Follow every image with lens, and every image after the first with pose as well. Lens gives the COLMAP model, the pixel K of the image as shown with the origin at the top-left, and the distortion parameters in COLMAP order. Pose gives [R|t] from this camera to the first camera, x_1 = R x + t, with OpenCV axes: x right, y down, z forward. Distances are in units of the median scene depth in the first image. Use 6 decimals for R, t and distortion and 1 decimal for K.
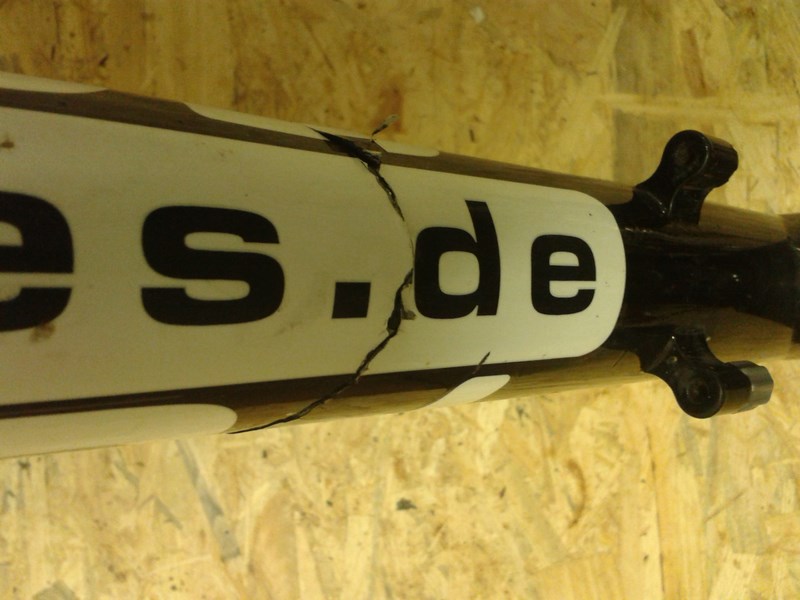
lens RADIAL K [[793.4, 0, 401.0], [0, 793.4, 297.0], [0, 0, 1]] dist [0.035814, 0.000000]
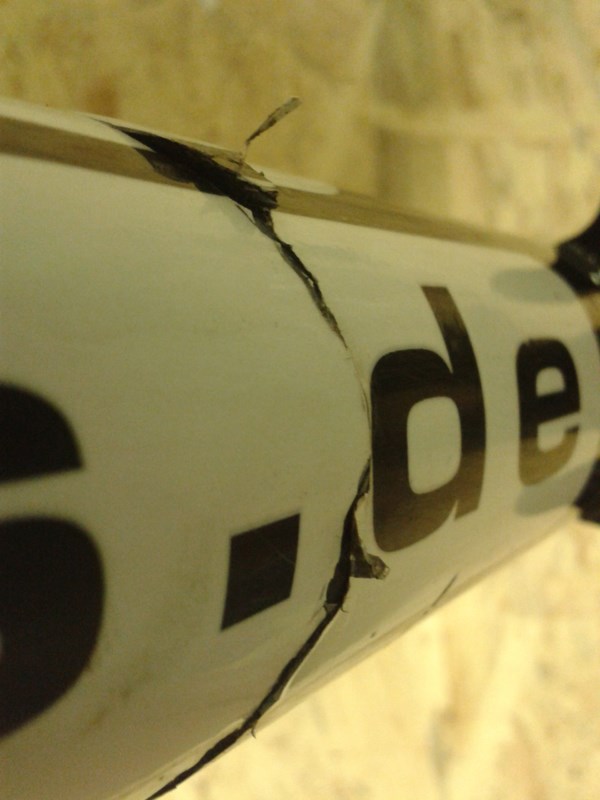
lens RADIAL K [[793.4, 0, 298.5], [0, 793.4, 404.1], [0, 0, 1]] dist [0.035814, 0.000000]
pose [[0.973431, -0.027809, 0.227284, -0.114115], [0.002031, 0.993607, 0.112874, -0.106043], [-0.228970, -0.109413, 0.967265, 0.532340]]
